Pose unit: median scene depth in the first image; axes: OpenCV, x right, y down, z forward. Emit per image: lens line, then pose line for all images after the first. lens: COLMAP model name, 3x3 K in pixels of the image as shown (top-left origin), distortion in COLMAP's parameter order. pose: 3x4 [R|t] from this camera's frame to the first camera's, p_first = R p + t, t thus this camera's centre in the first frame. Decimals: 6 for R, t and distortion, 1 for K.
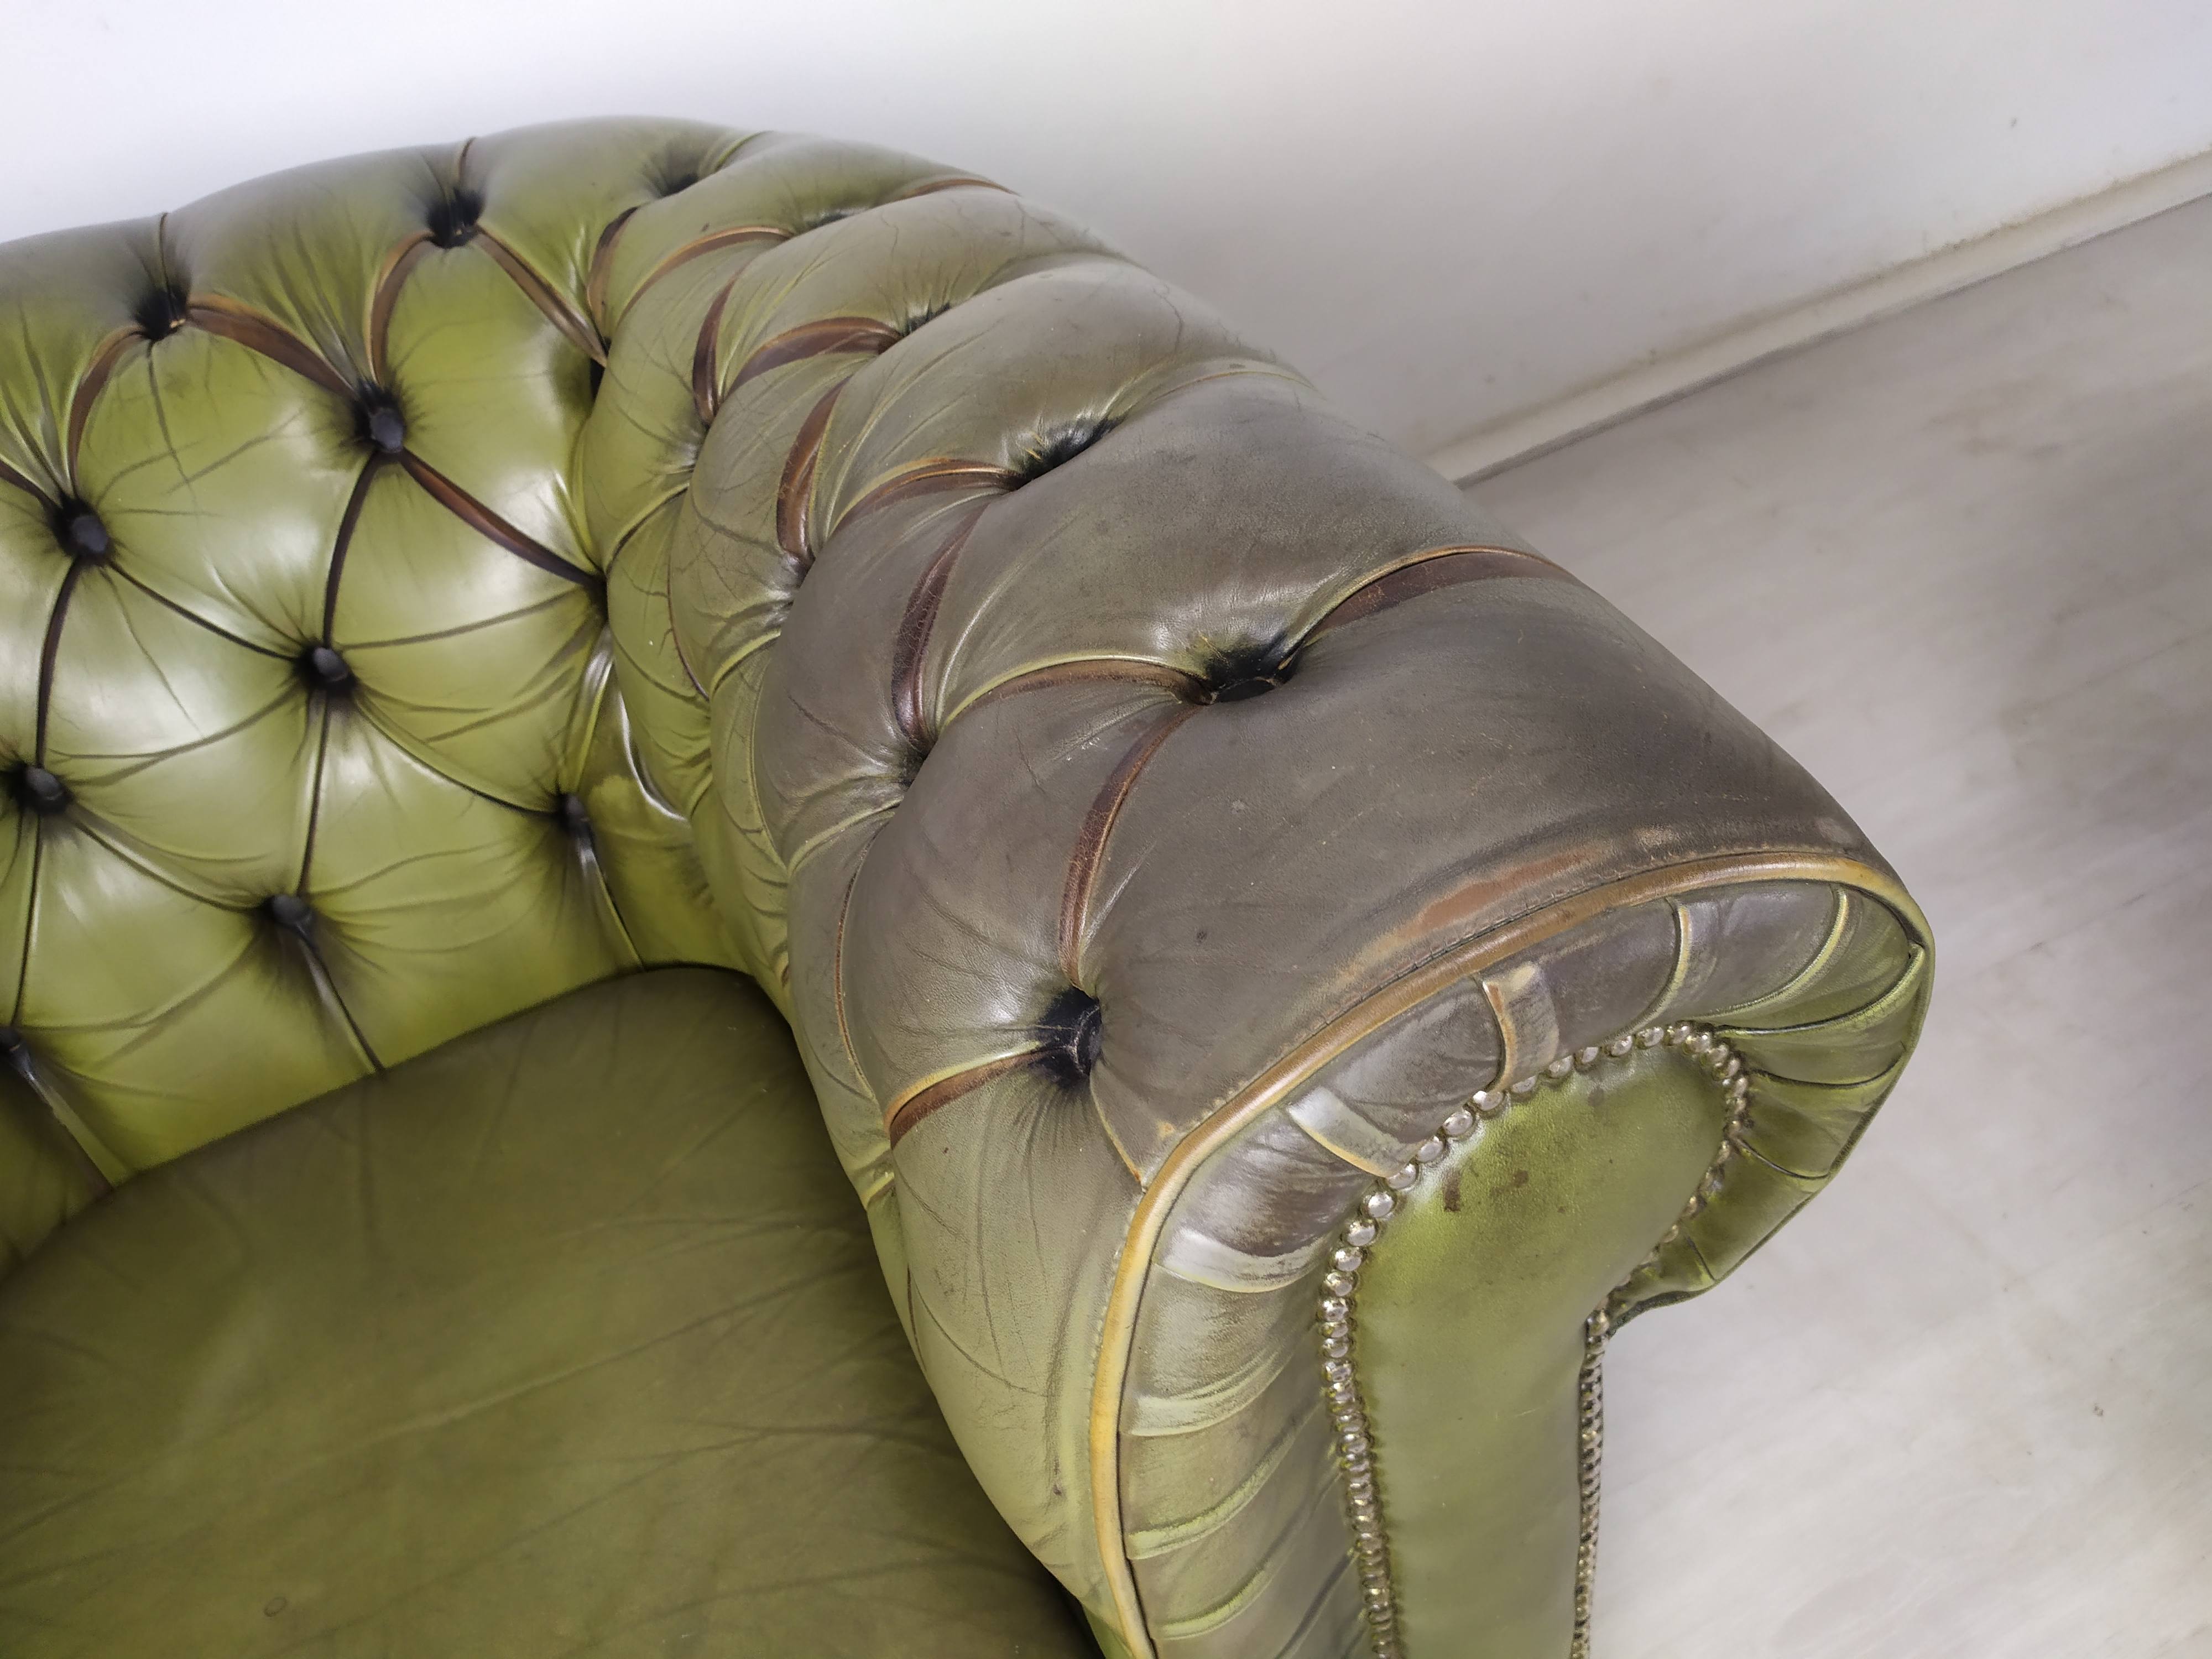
lens RADIAL K [[1679.2, 0, 1106.0], [0, 1679.2, 829.5], [0, 0, 1]] dist [-0.000110, -0.000550]
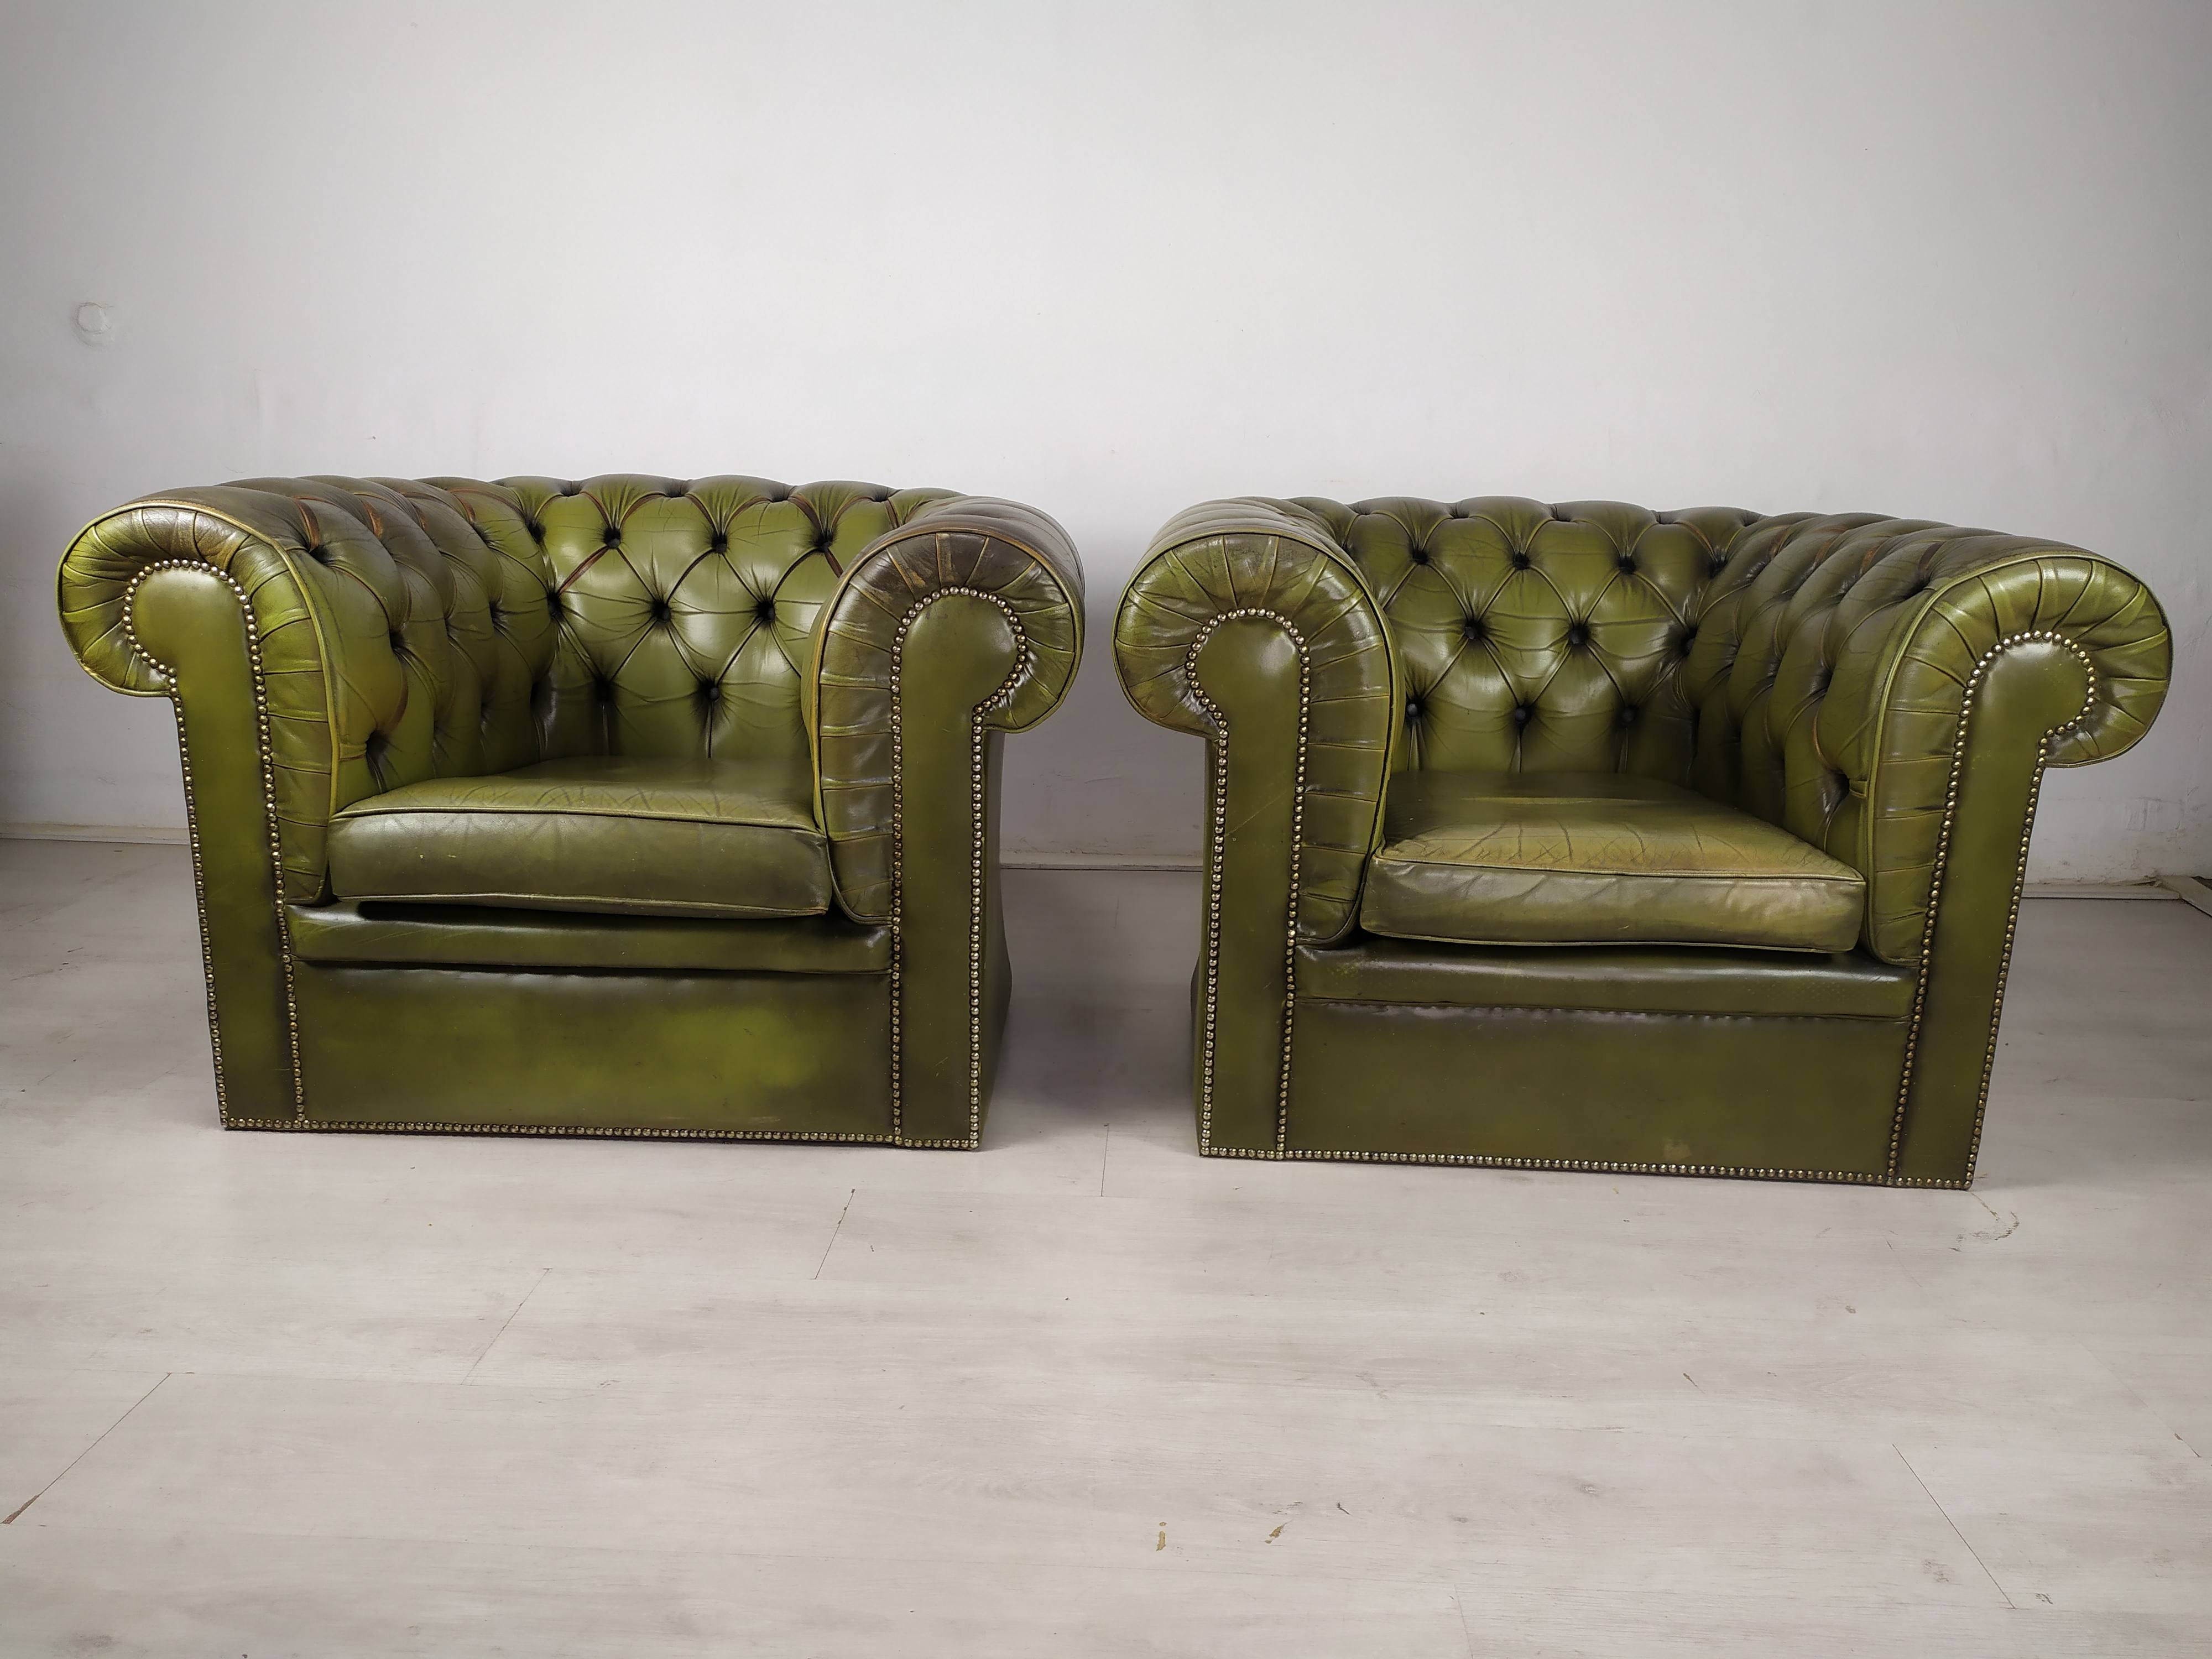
lens RADIAL K [[1629.4, 0, 1115.0], [0, 1629.4, 828.1], [0, 0, 1]] dist [0.012518, -0.000162]
pose [[0.899673, 0.275782, -0.338427, 1.076184], [-0.398639, 0.834992, -0.379310, 1.013360], [0.177977, 0.476165, 0.861157, -1.050443]]
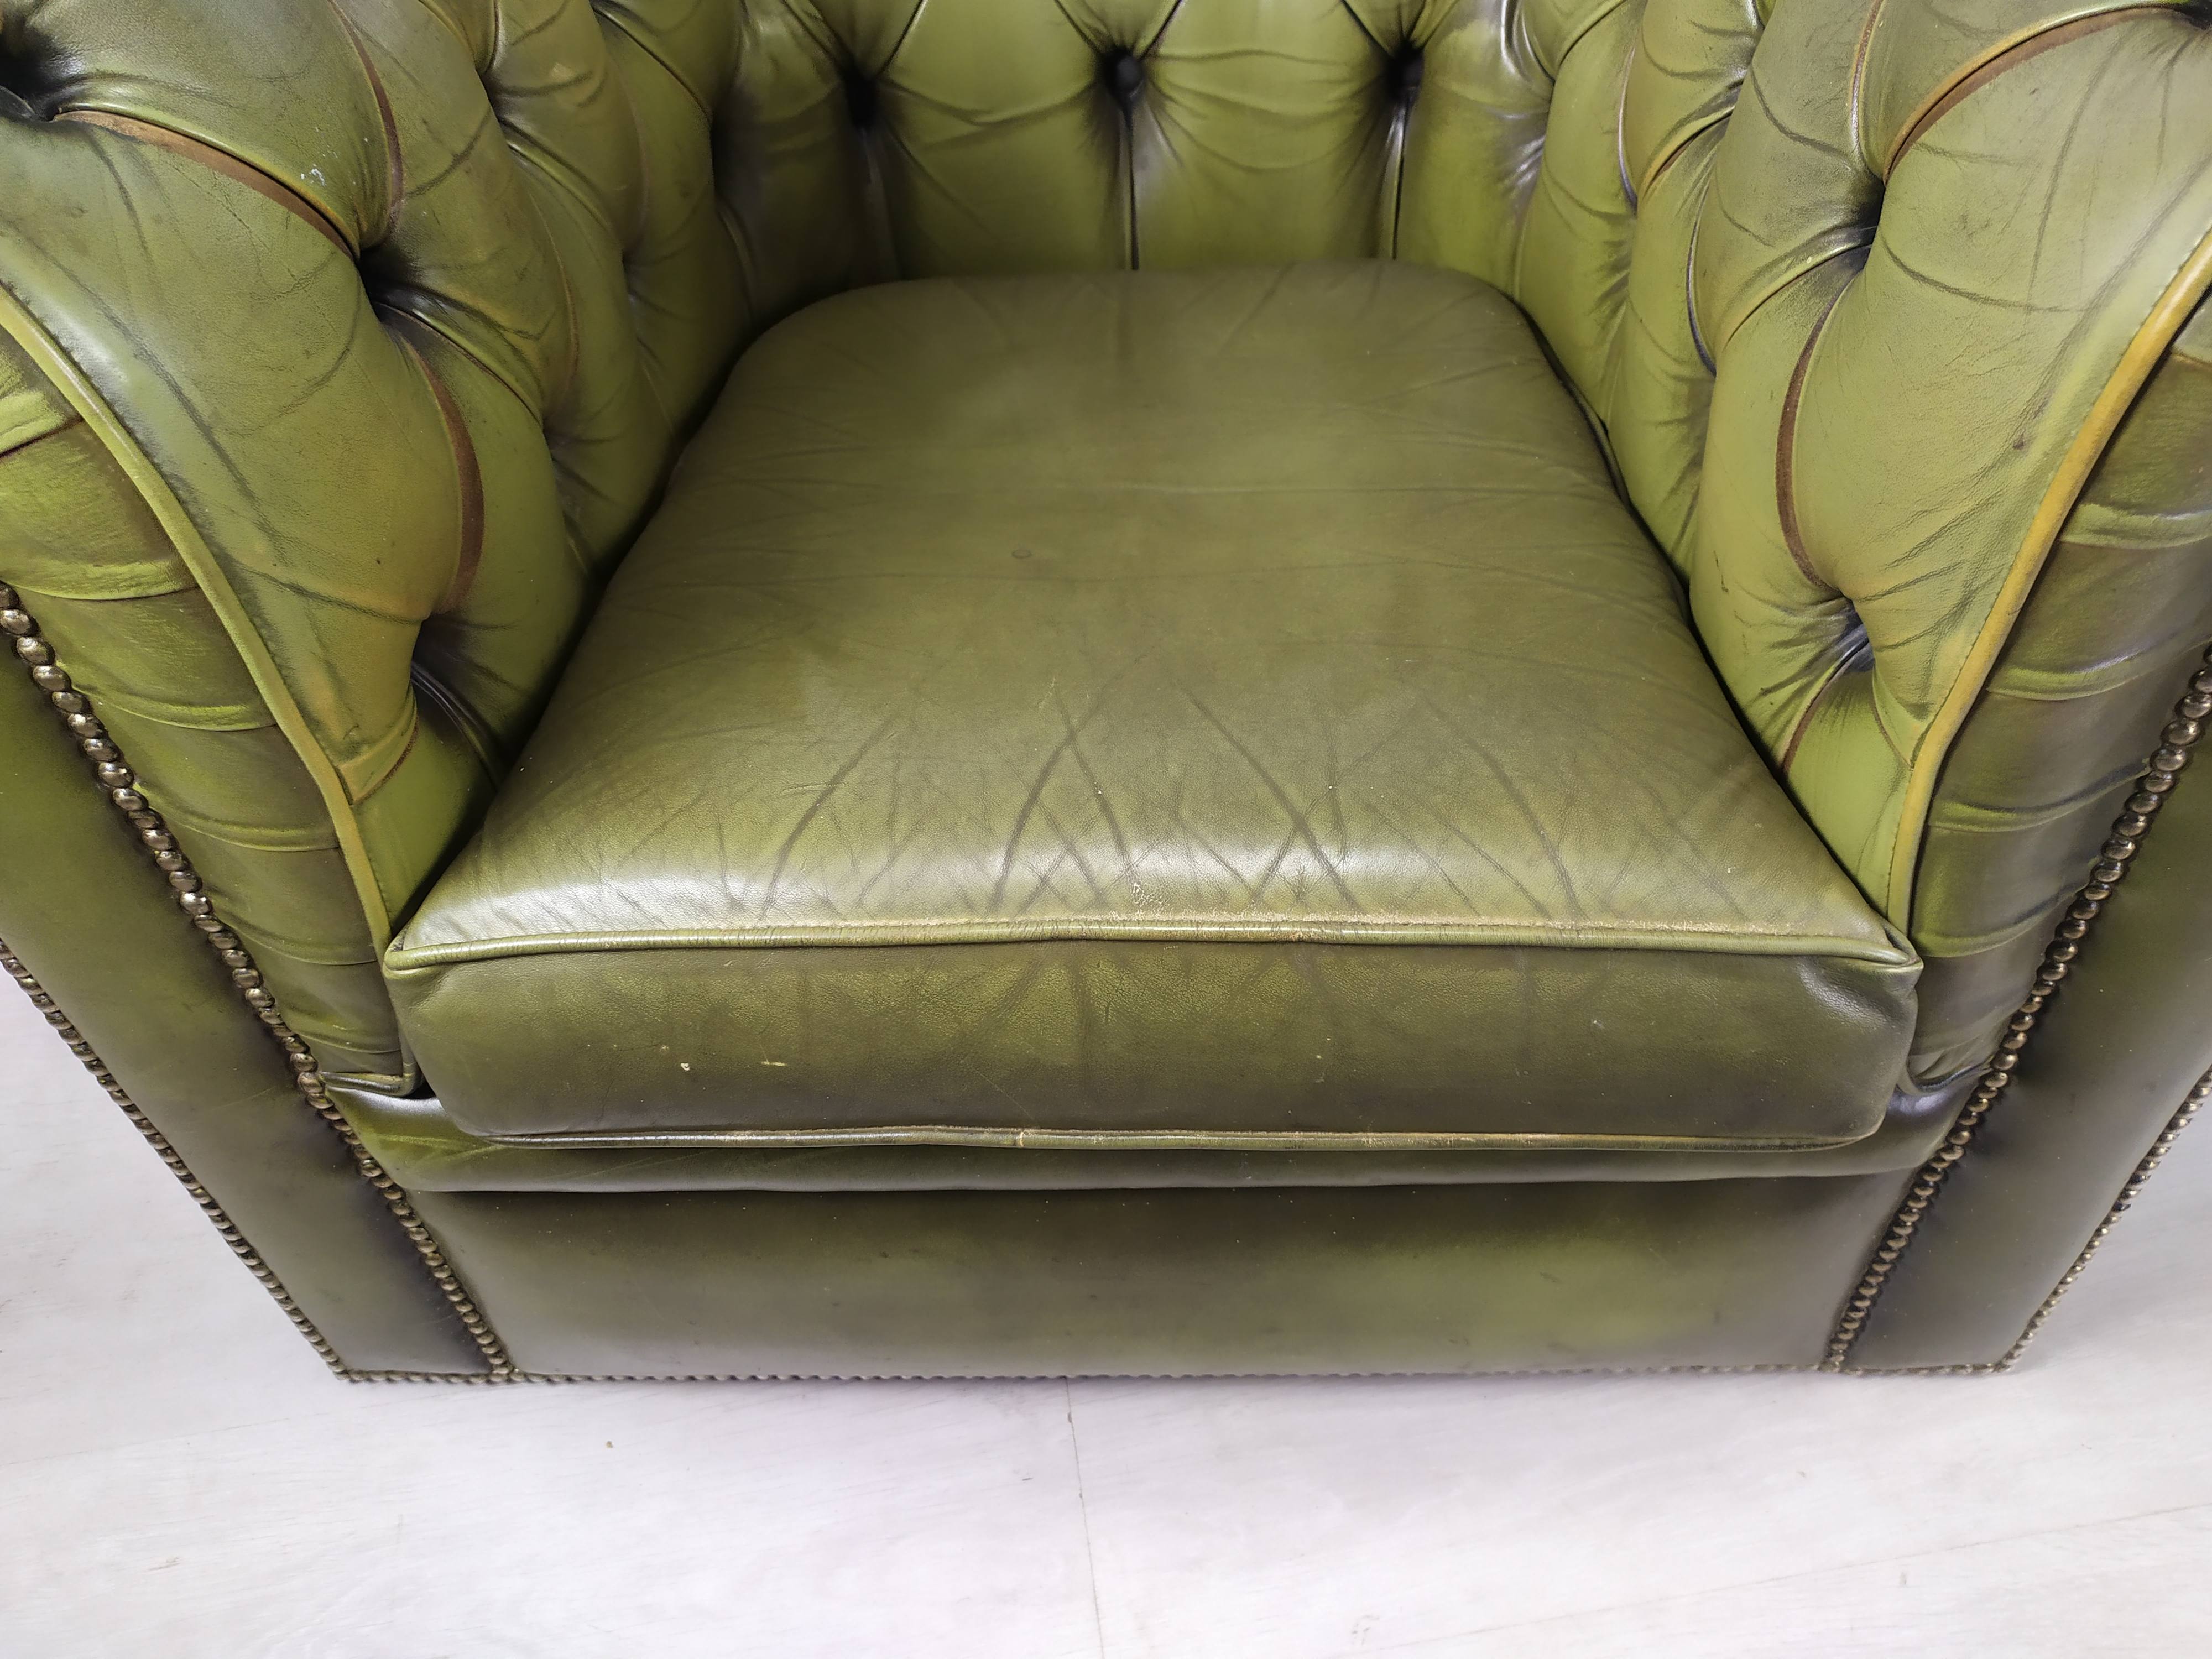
lens RADIAL K [[1679.2, 0, 1106.0], [0, 1679.2, 829.5], [0, 0, 1]] dist [-0.000110, -0.000550]
pose [[0.907512, 0.375195, -0.188813, -0.133822], [-0.348489, 0.923525, 0.160180, 0.345568], [0.234472, -0.079566, 0.968861, -0.056544]]
